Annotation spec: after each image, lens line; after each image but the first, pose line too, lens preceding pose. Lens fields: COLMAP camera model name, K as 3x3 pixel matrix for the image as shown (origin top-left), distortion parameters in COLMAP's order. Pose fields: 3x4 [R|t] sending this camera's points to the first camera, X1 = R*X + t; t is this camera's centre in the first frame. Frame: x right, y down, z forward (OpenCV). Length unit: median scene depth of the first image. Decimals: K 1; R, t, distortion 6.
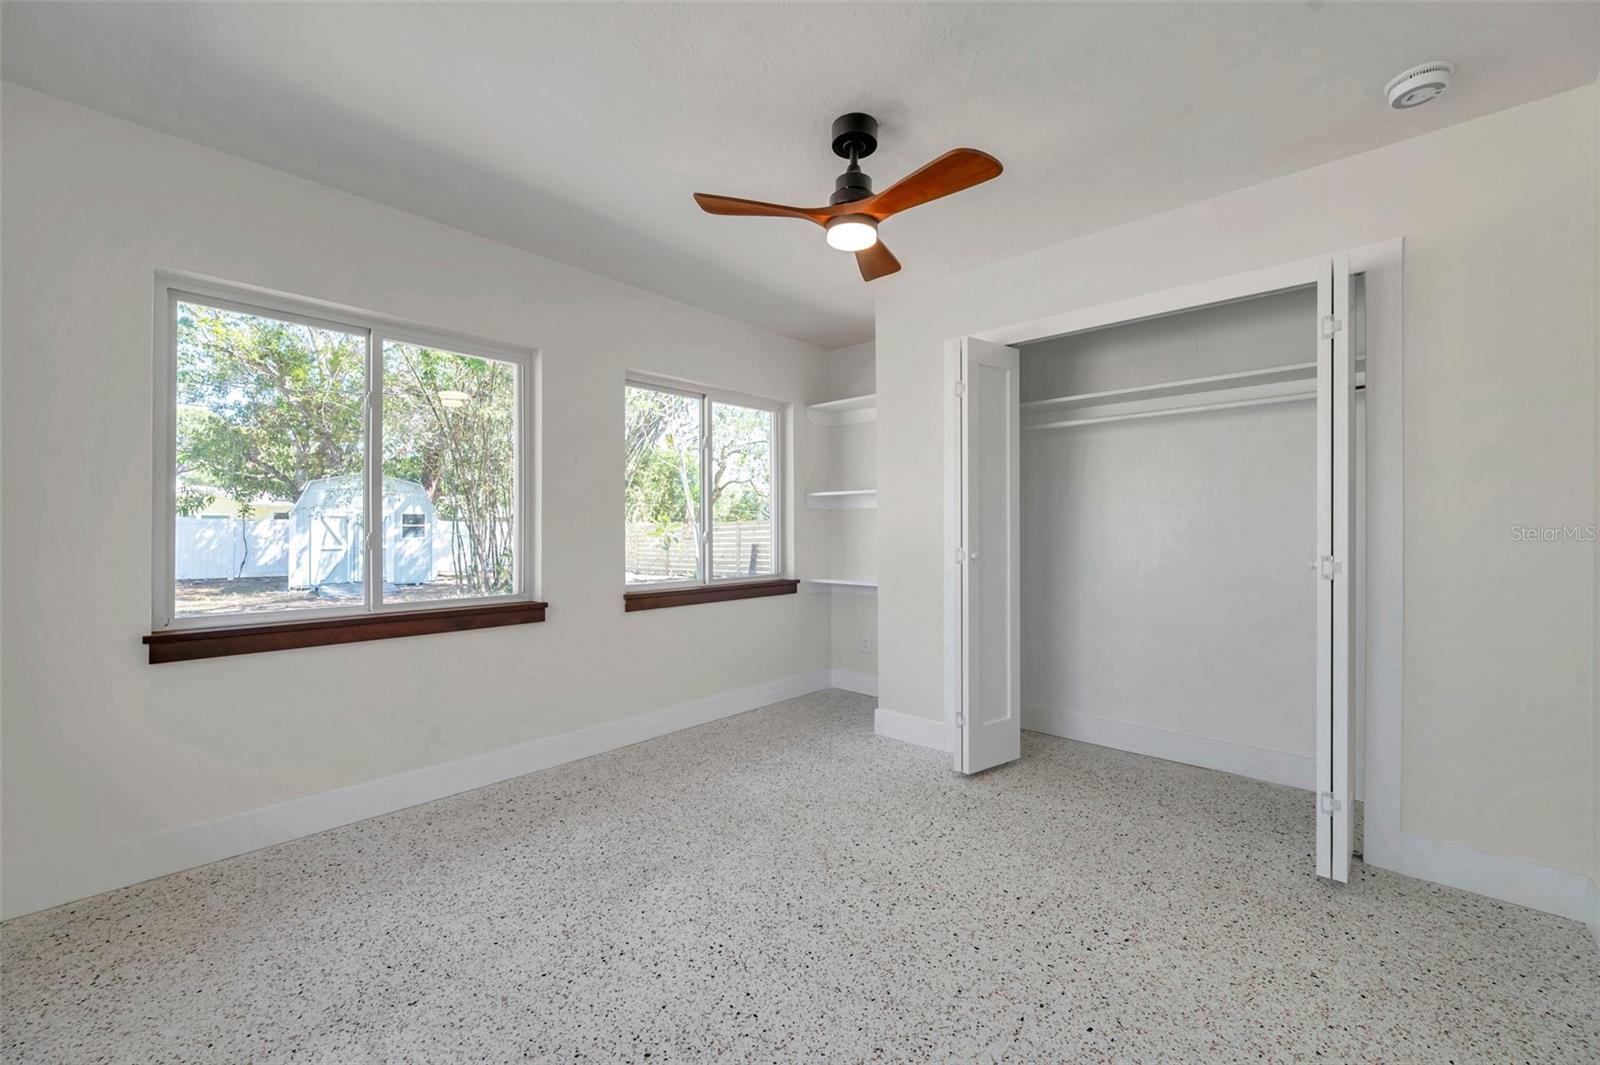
lens RADIAL K [[633.9, 0, 798.1], [0, 633.9, 530.8], [0, 0, 1]] dist [-0.001329, -0.000301]
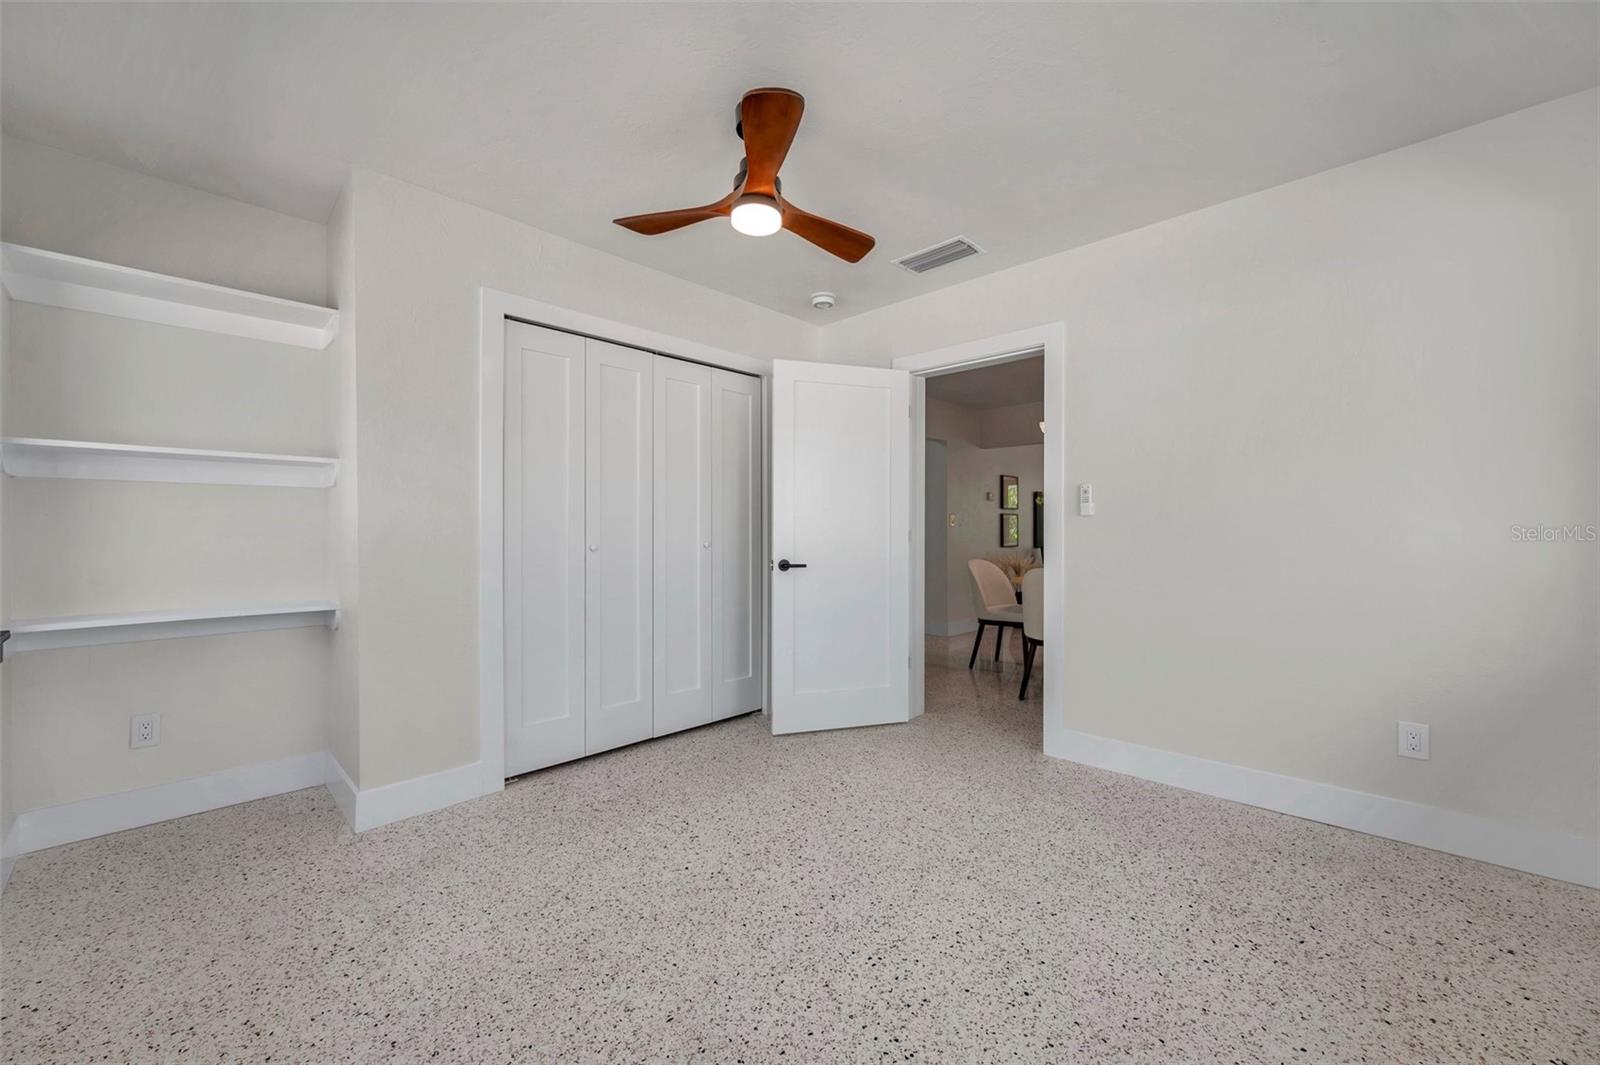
lens RADIAL K [[633.9, 0, 798.1], [0, 633.9, 530.8], [0, 0, 1]] dist [-0.001329, -0.000301]
pose [[0.024671, 0.000817, 0.999695, -0.965320], [0.002719, 0.999996, -0.000885, 0.019344], [-0.999692, 0.002740, 0.024669, 0.981056]]
